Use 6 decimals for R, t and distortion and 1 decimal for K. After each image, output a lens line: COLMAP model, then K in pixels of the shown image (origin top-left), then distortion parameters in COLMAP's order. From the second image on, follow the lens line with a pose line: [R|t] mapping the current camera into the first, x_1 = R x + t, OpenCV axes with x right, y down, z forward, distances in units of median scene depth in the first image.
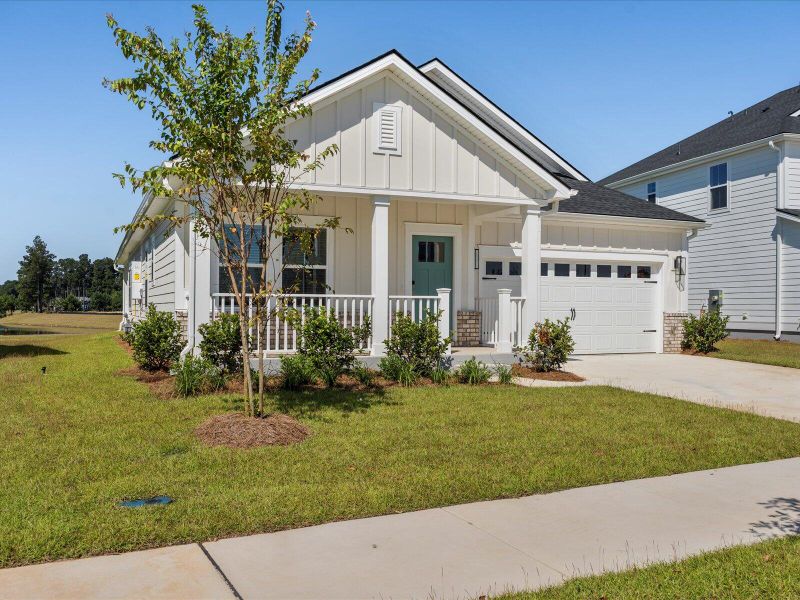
lens RADIAL K [[745.2, 0, 396.7], [0, 745.2, 303.2], [0, 0, 1]] dist [-0.018521, 0.000000]
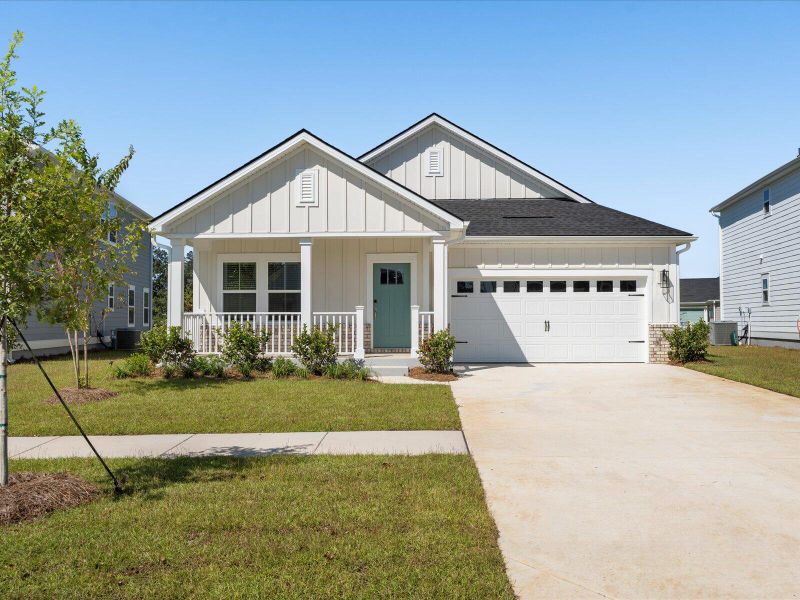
lens RADIAL K [[712.2, 0, 396.1], [0, 712.2, 295.4], [0, 0, 1]] dist [-0.010100, 0.003207]
pose [[0.907351, -0.024419, -0.419664, 0.608699], [0.010745, 0.999332, -0.034916, 0.004783], [0.420237, 0.027171, 0.907008, -0.075737]]
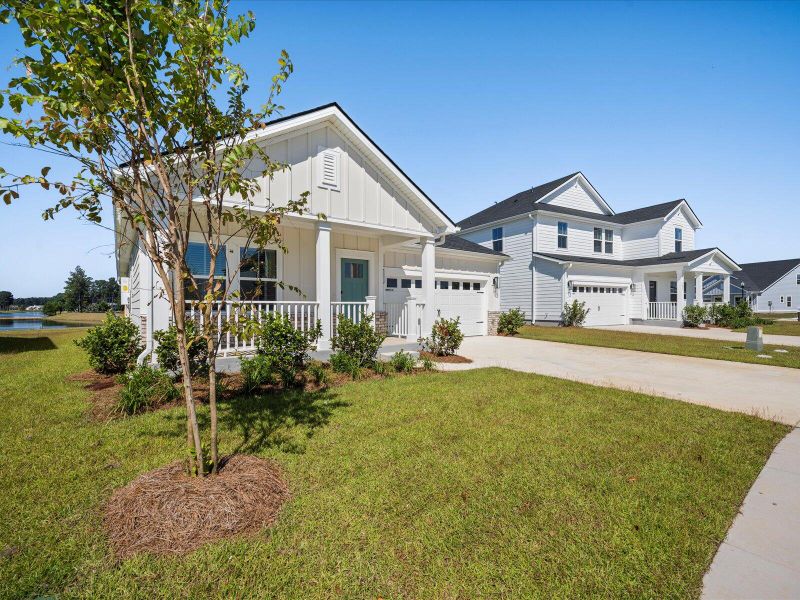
lens RADIAL K [[371.0, 0, 398.7], [0, 371.0, 309.4], [0, 0, 1]] dist [0.004214, -0.000112]
pose [[0.967632, -0.010315, 0.252156, -0.054166], [0.007012, 0.999877, 0.013995, -0.004835], [-0.252269, -0.011774, 0.967585, 0.334595]]
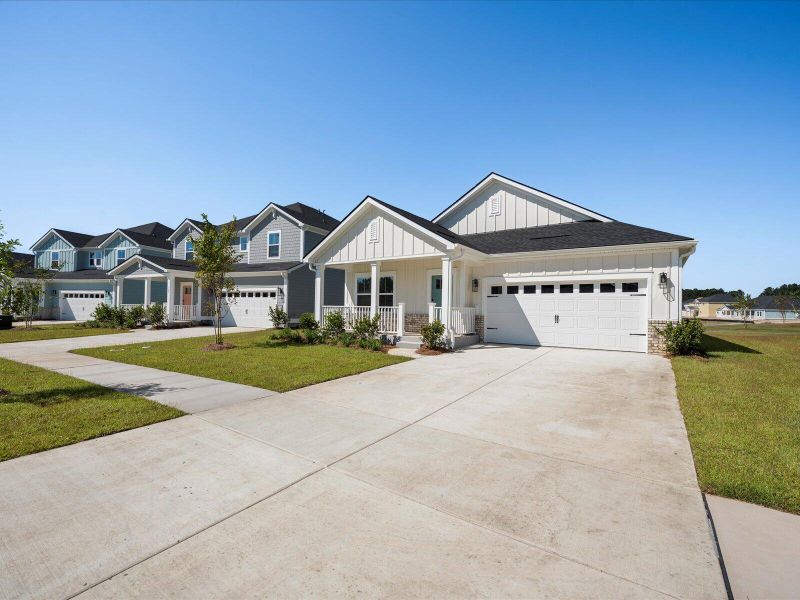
lens RADIAL K [[371.0, 0, 393.2], [0, 371.0, 307.6], [0, 0, 1]] dist [0.004214, -0.000112]
pose [[0.525775, -0.003470, -0.850616, 0.873856], [-0.008083, 0.999926, -0.009076, 0.002257], [0.850585, 0.011648, 0.525709, 0.437202]]
